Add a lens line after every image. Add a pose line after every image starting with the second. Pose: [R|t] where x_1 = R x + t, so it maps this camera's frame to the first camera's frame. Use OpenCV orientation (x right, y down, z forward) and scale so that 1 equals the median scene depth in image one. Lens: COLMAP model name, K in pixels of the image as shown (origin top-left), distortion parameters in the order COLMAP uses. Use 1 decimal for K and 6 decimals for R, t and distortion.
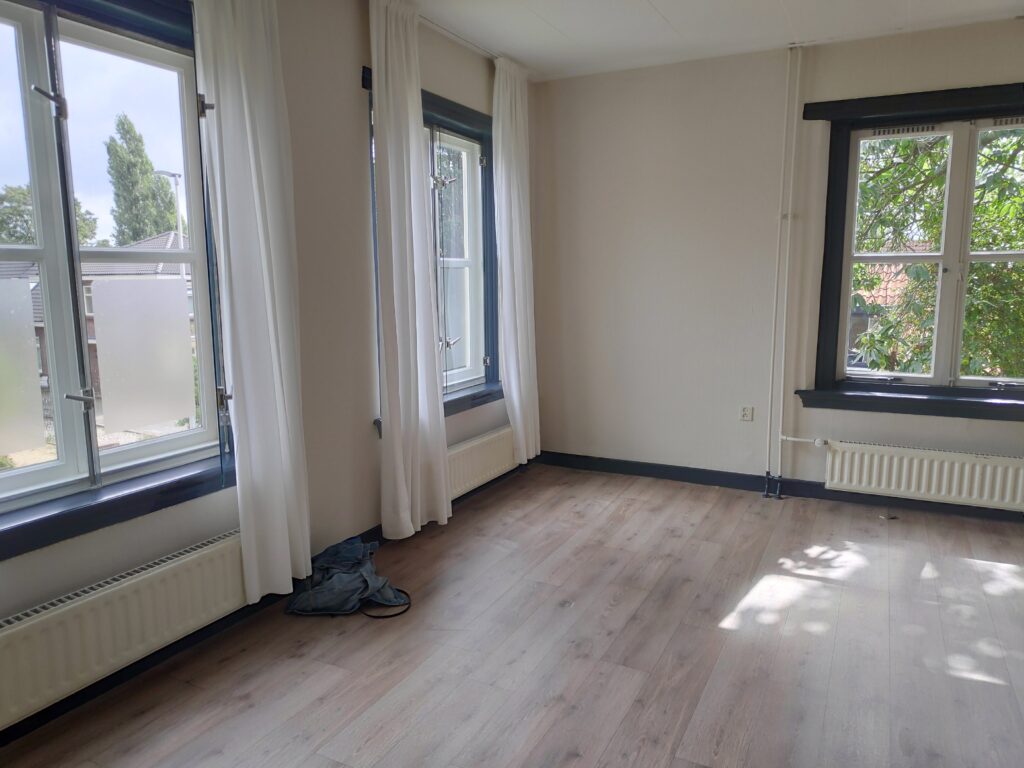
lens RADIAL K [[724.9, 0, 525.3], [0, 724.9, 386.3], [0, 0, 1]] dist [0.001232, 0.002340]
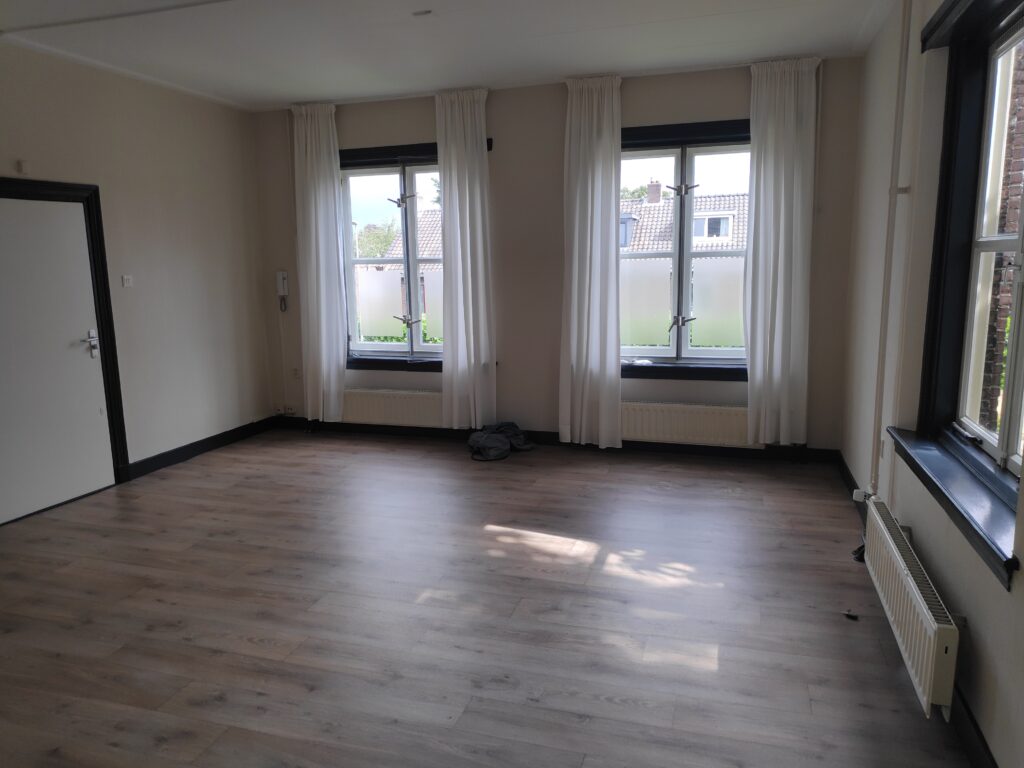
lens RADIAL K [[724.9, 0, 525.3], [0, 724.9, 386.3], [0, 0, 1]] dist [0.001232, 0.002340]
pose [[0.165697, 0.151182, -0.974520, 1.186361], [-0.143022, 0.981416, 0.127934, -0.079064], [0.975751, 0.118179, 0.184240, 0.606893]]
